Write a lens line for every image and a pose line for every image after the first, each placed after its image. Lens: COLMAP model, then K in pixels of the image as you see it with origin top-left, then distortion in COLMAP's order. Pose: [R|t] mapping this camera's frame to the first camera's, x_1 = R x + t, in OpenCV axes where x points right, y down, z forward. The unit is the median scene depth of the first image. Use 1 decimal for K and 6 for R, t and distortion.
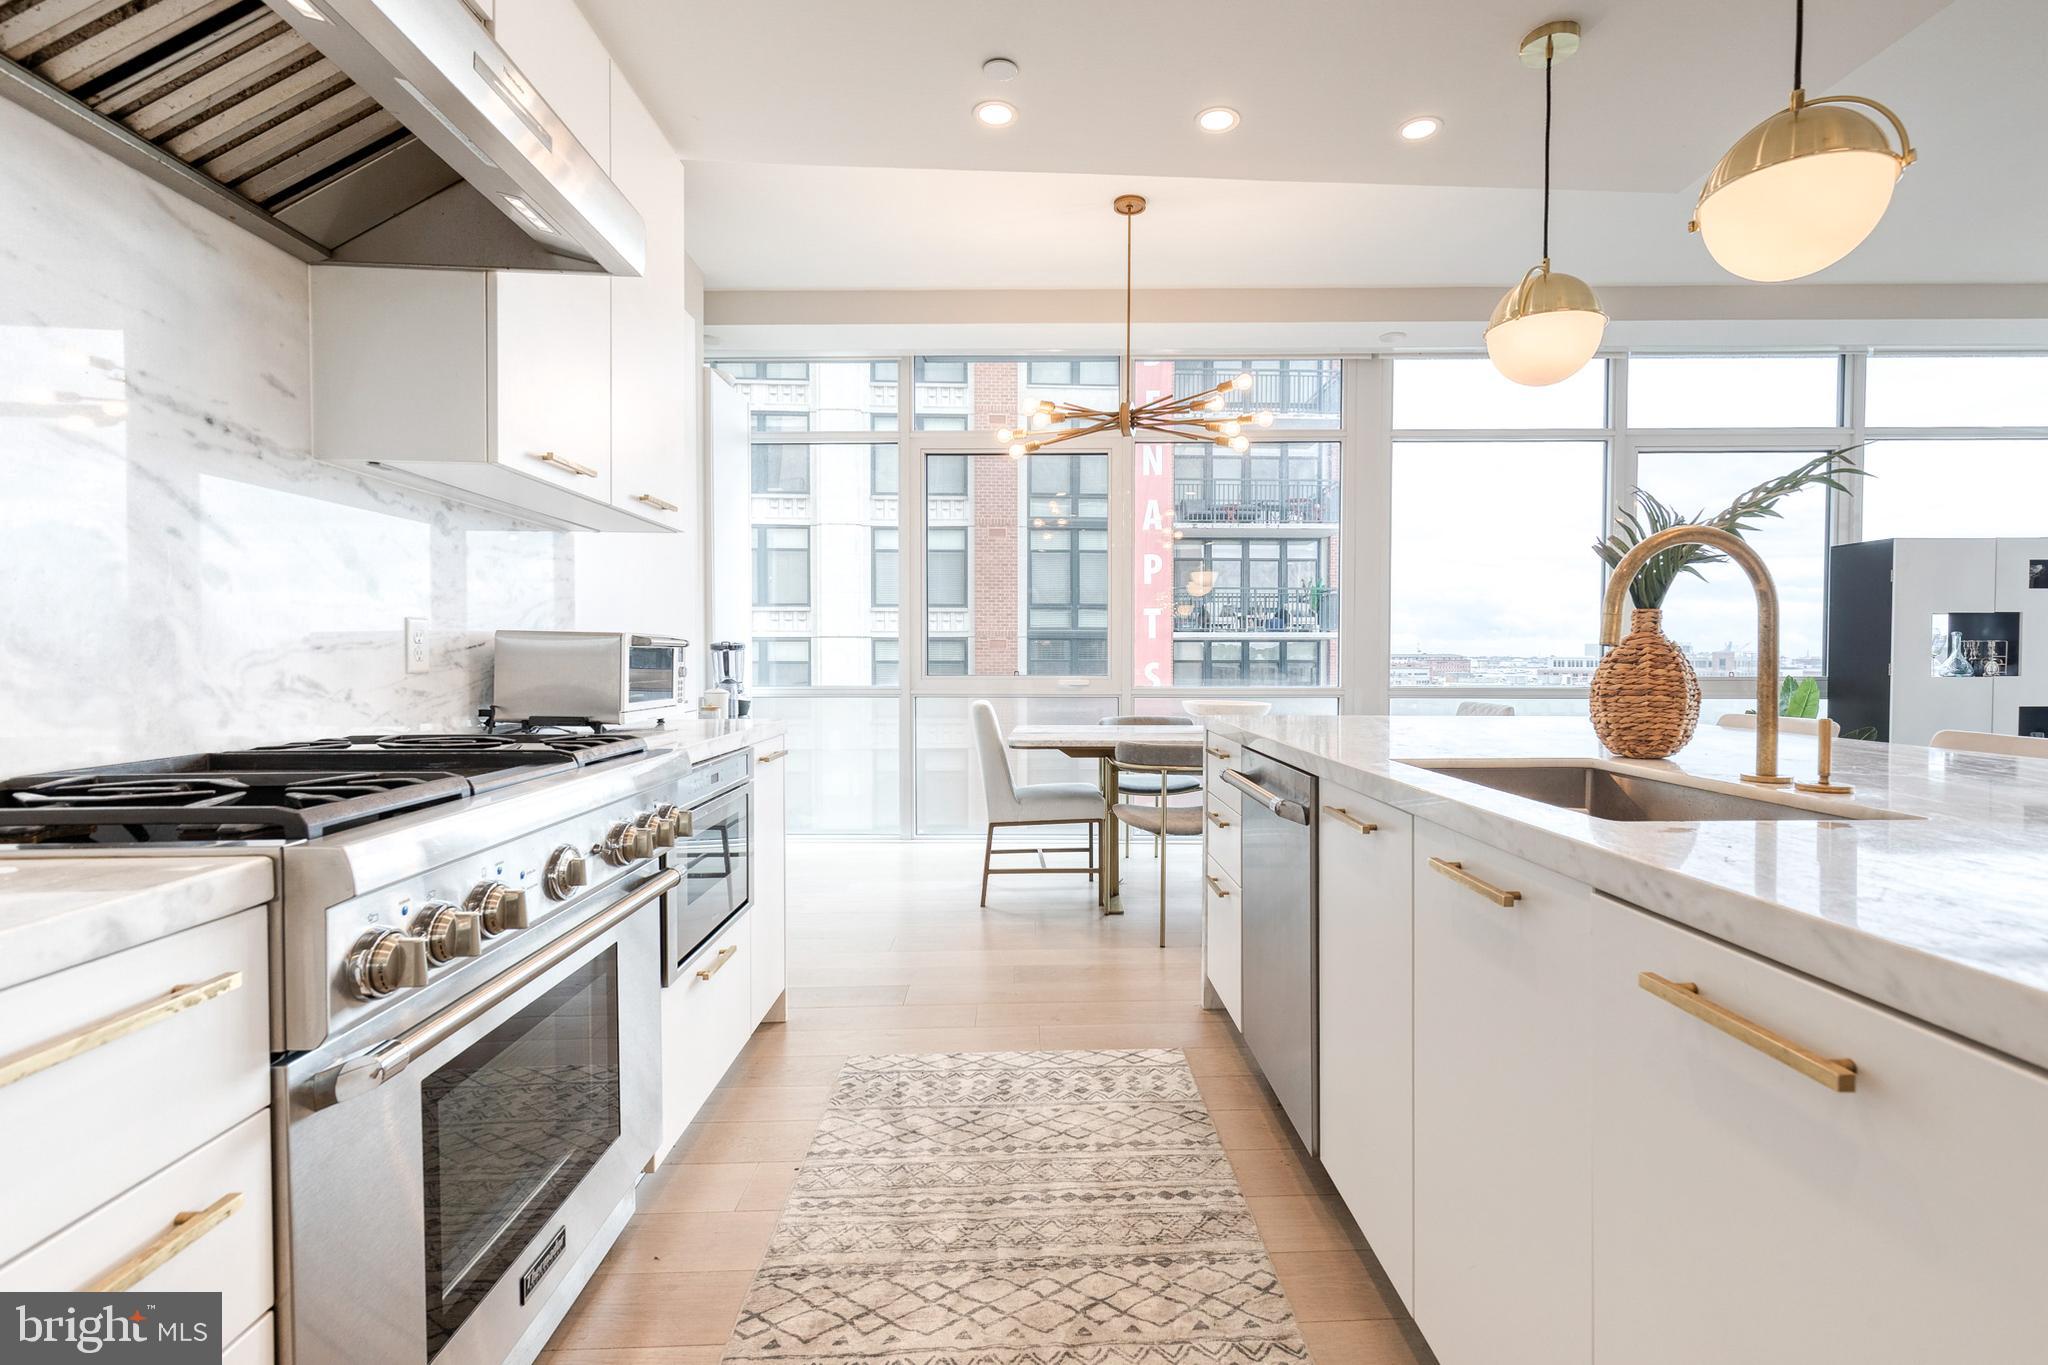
lens RADIAL K [[946.5, 0, 1078.0], [0, 946.5, 675.5], [0, 0, 1]] dist [0.006687, -0.000103]
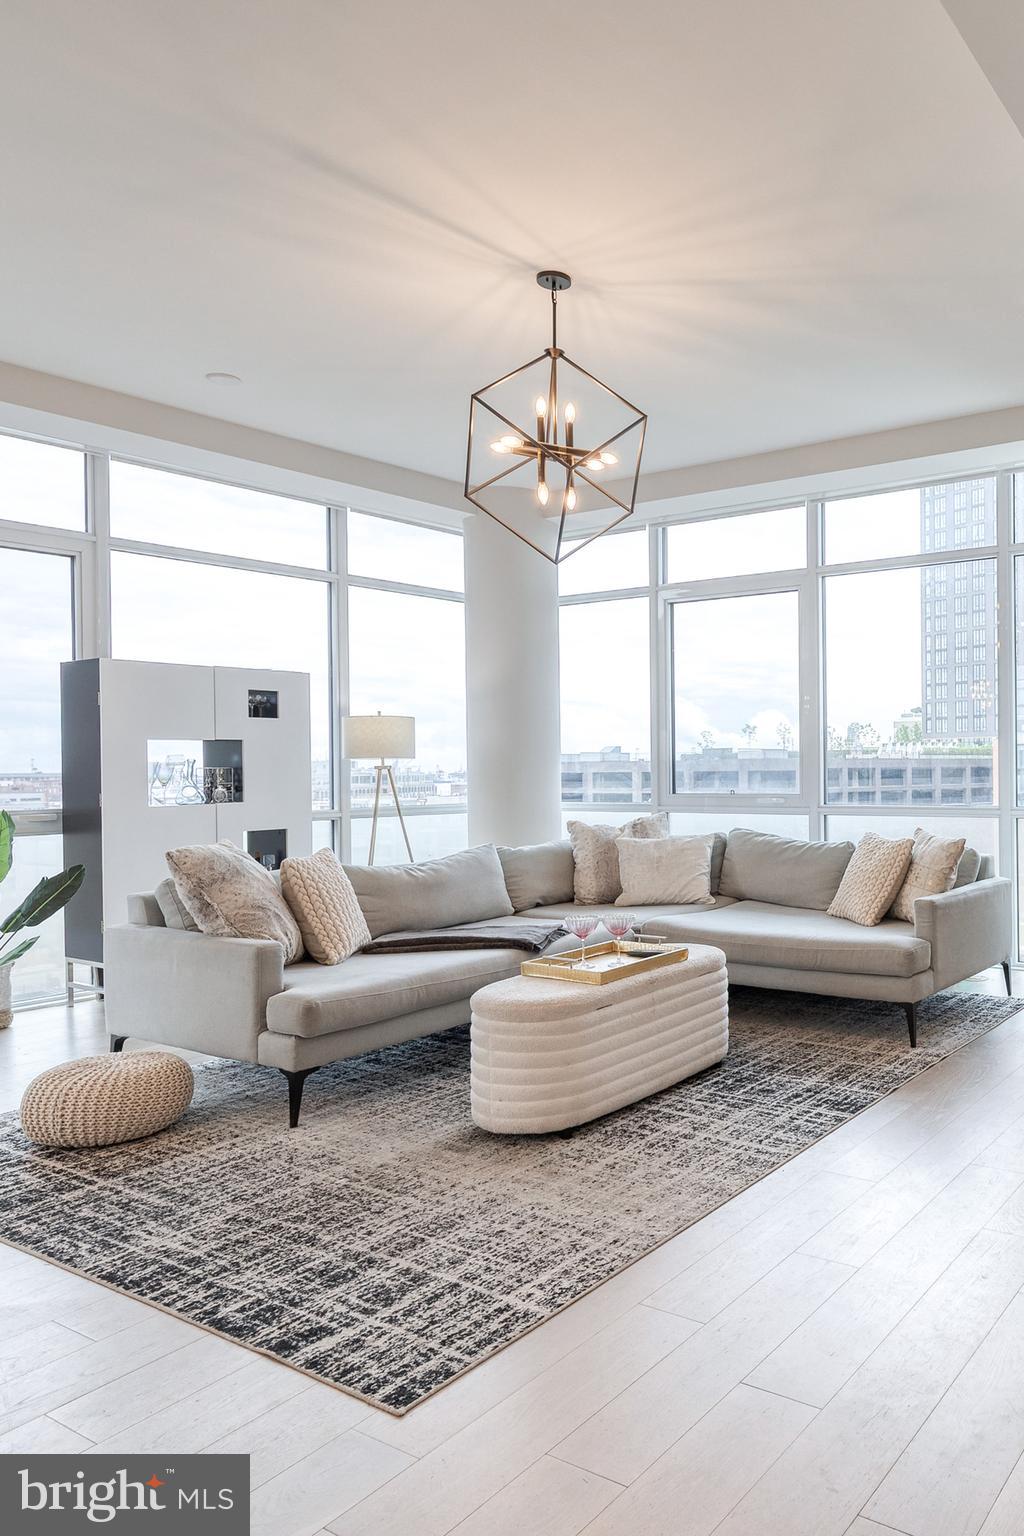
lens RADIAL K [[1041.5, 0, 842.4], [0, 1041.5, 771.0], [0, 0, 1]] dist [0.003127, 0.001744]
pose [[0.536958, -0.014767, 0.843479, 1.051729], [0.033140, 0.999444, -0.003599, -0.020885], [-0.842958, 0.029885, 0.537149, -0.413349]]
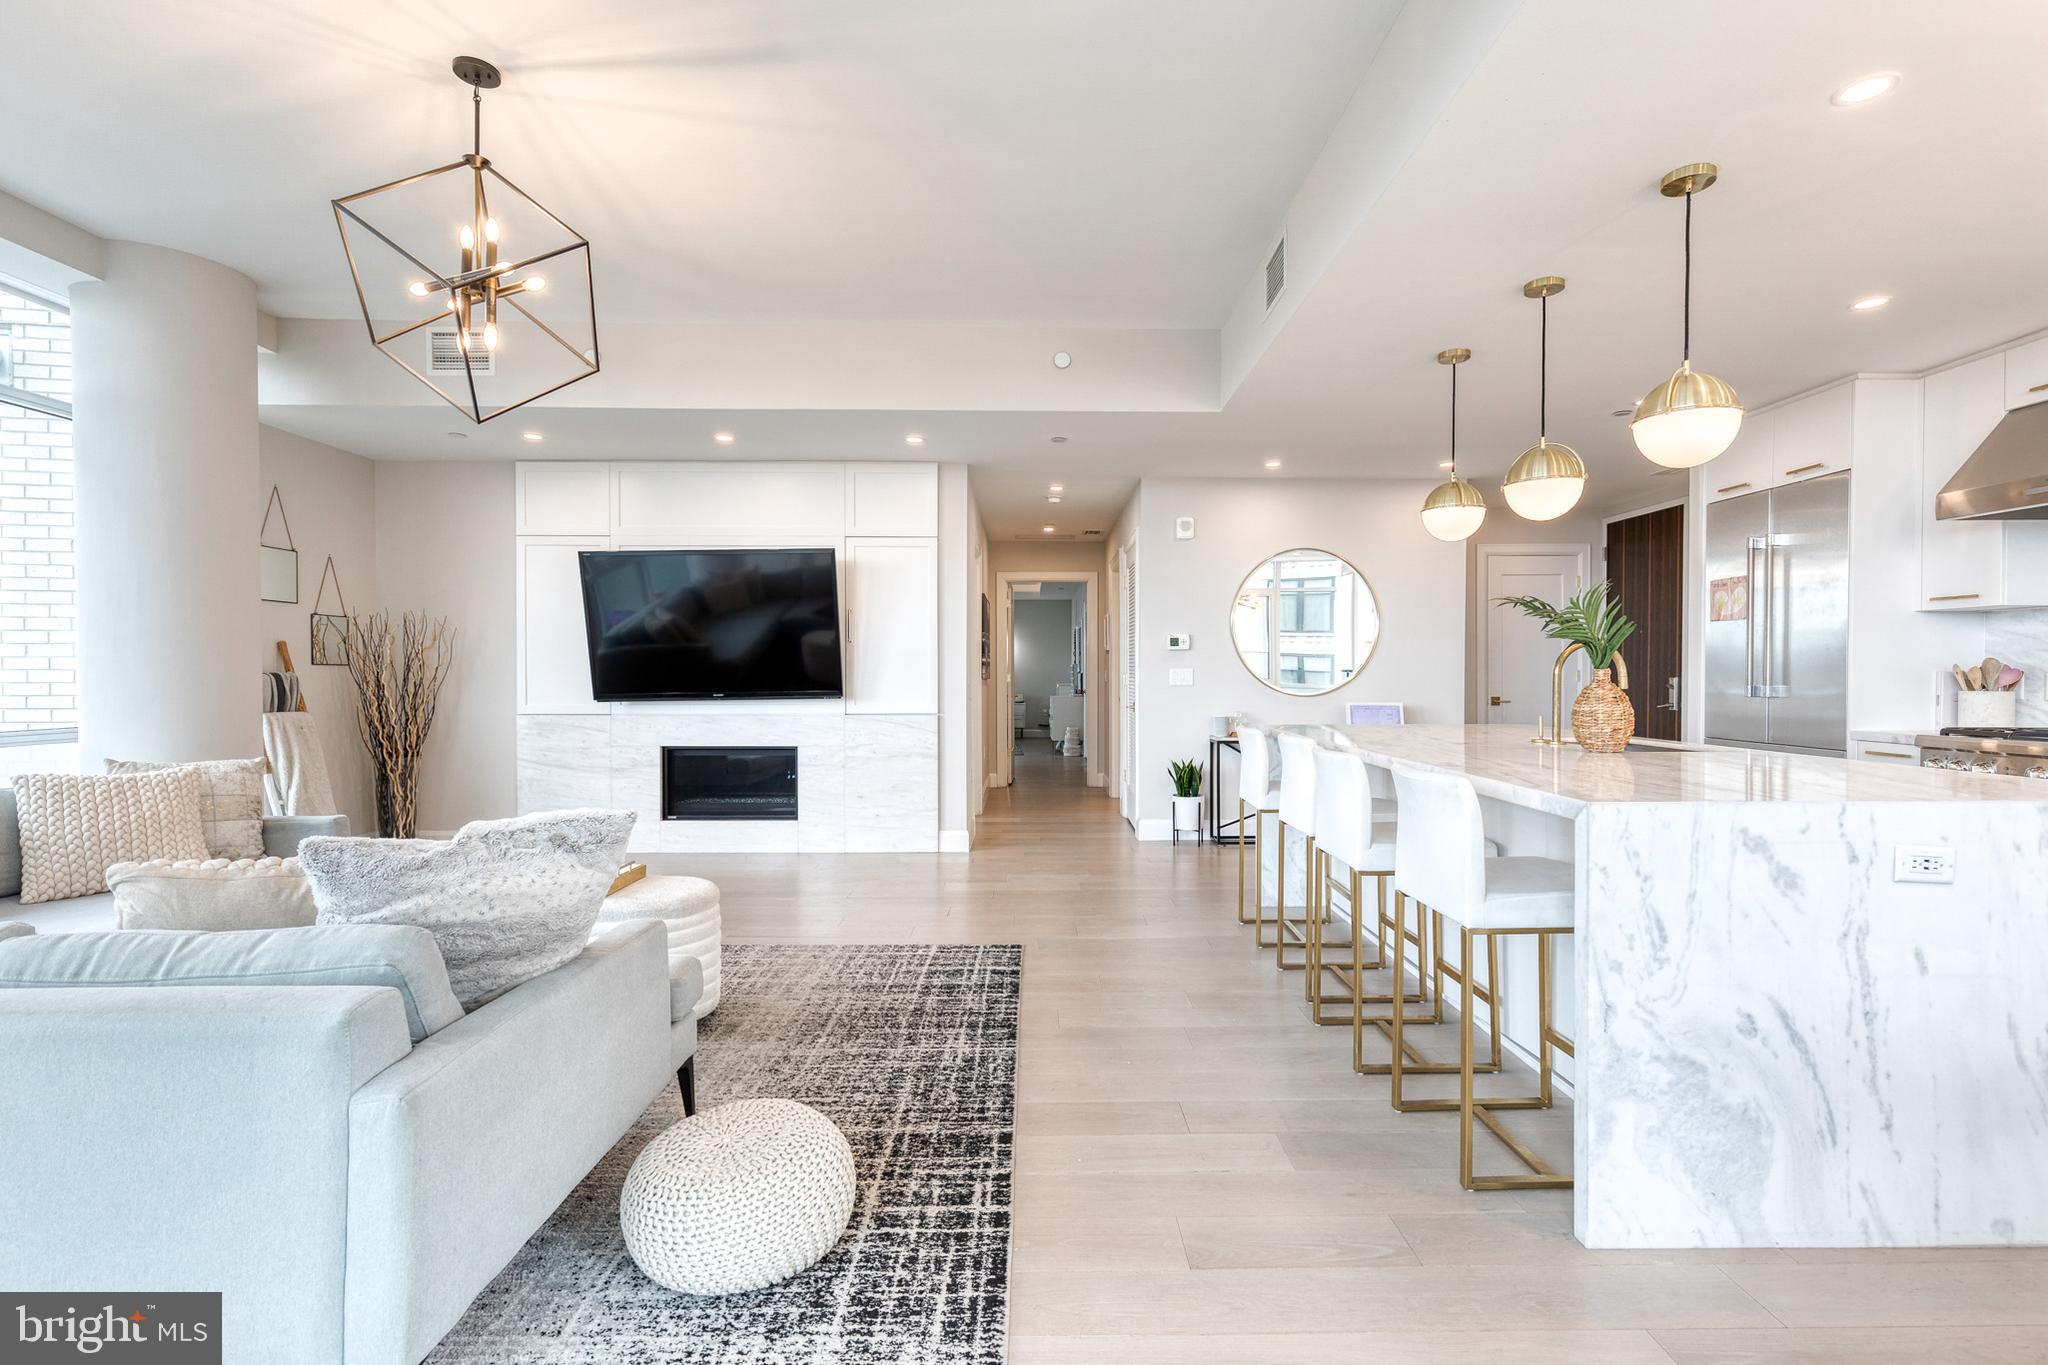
lens RADIAL K [[927.2, 0, 1041.6], [0, 927.2, 682.1], [0, 0, 1]] dist [0.008096, -0.000210]
pose [[-0.998642, -0.004162, 0.051928, 1.532052], [-0.002566, 0.999524, 0.030759, -0.093296], [-0.052032, 0.030584, -0.998177, 2.756983]]
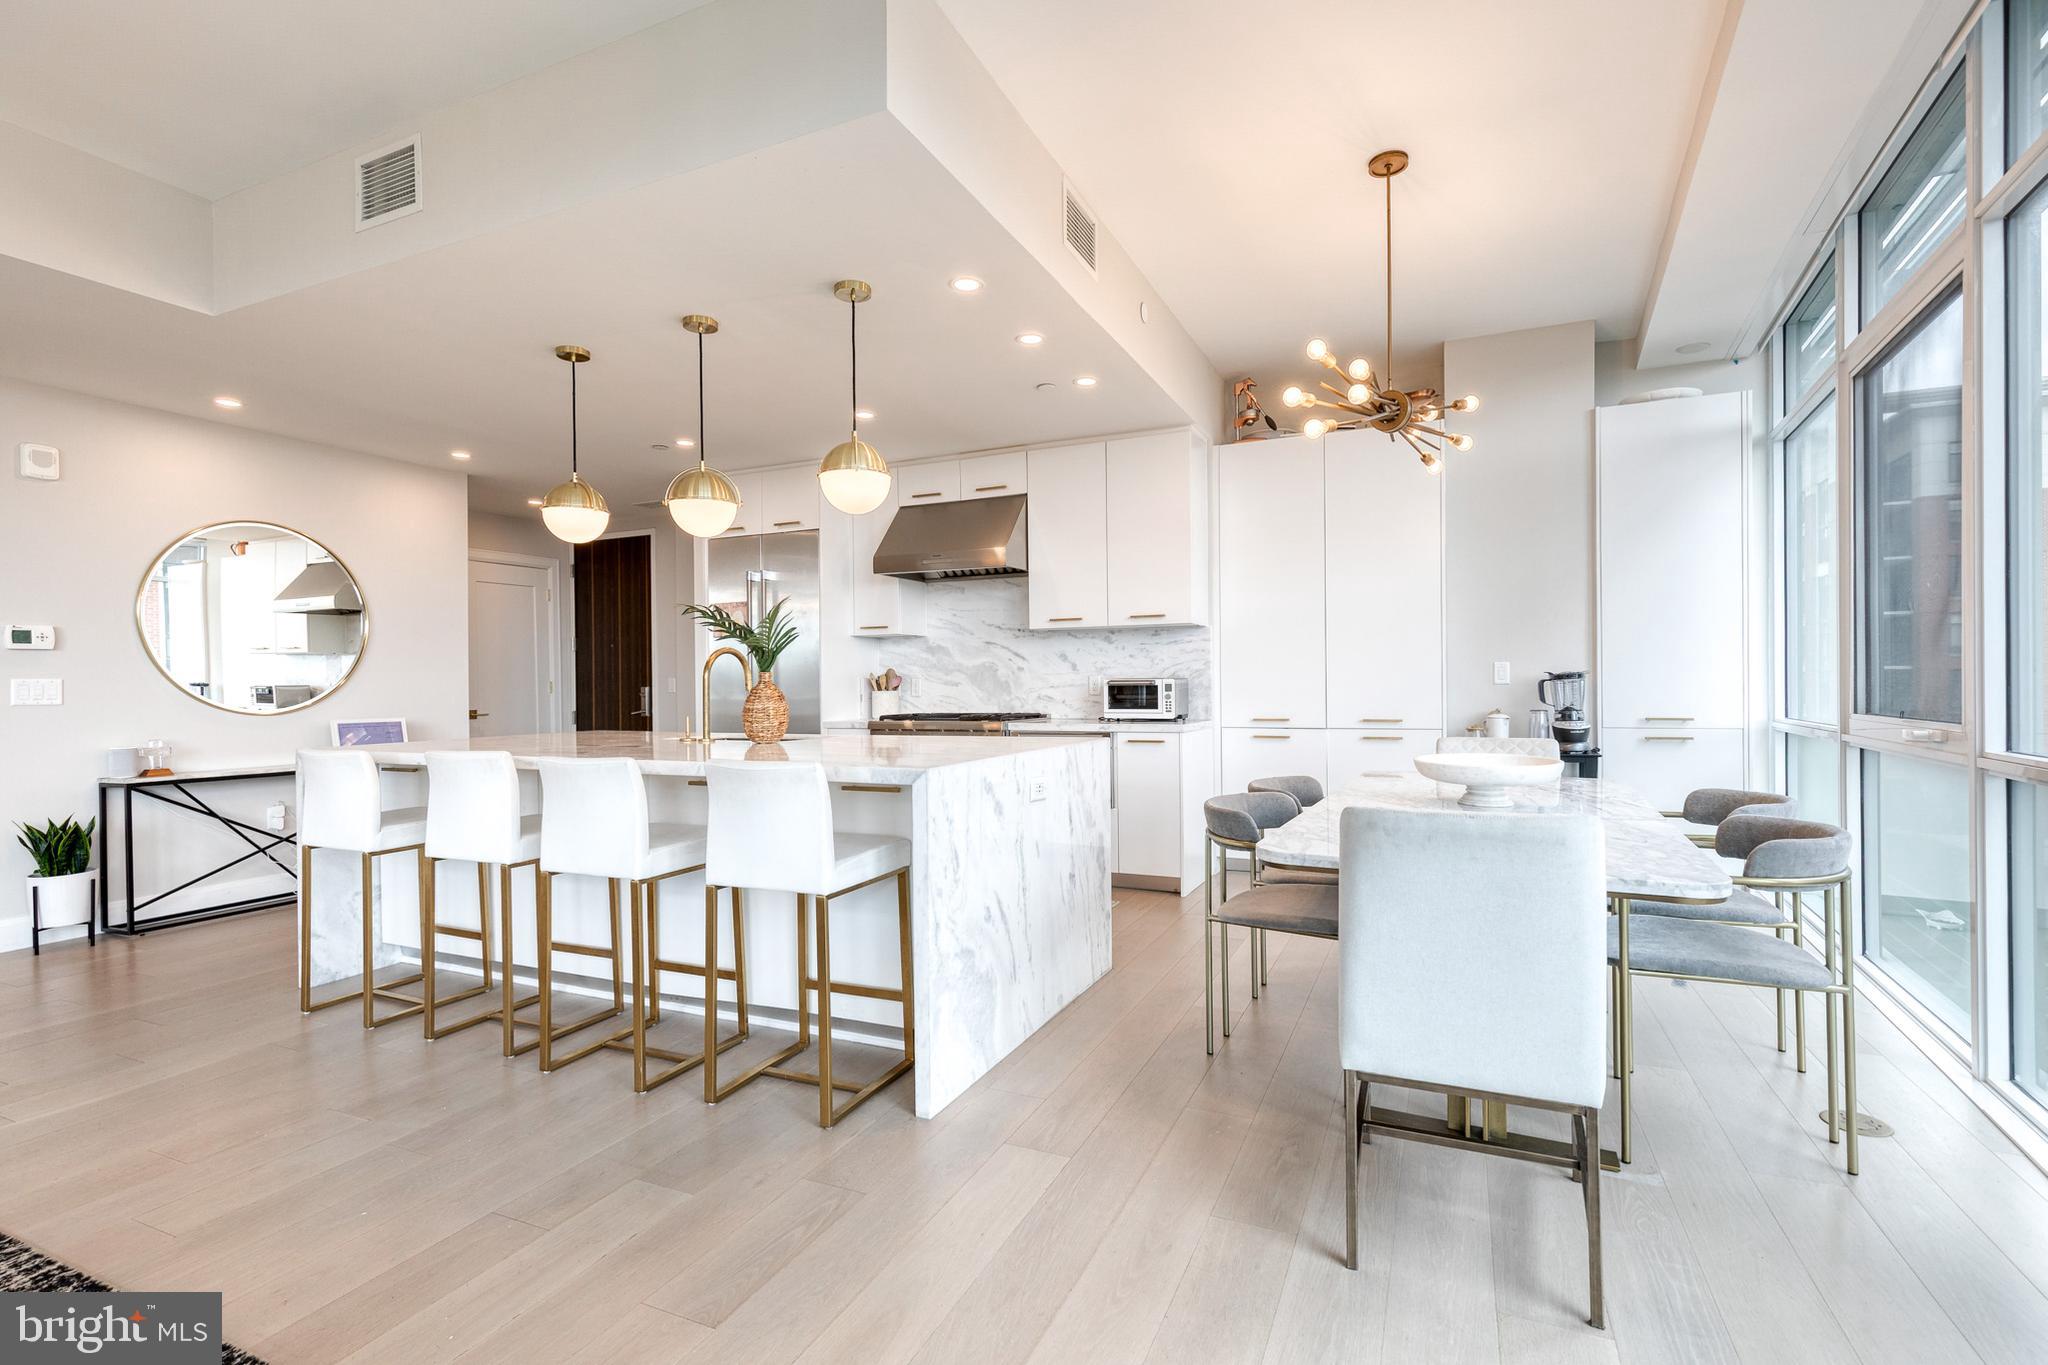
lens RADIAL K [[927.2, 0, 1041.6], [0, 927.2, 682.1], [0, 0, 1]] dist [0.008096, -0.000210]
pose [[-0.465620, -0.000124, -0.884985, 2.084973], [-0.008558, 0.999954, 0.004362, -0.059113], [0.884943, 0.009605, -0.465599, 2.445669]]
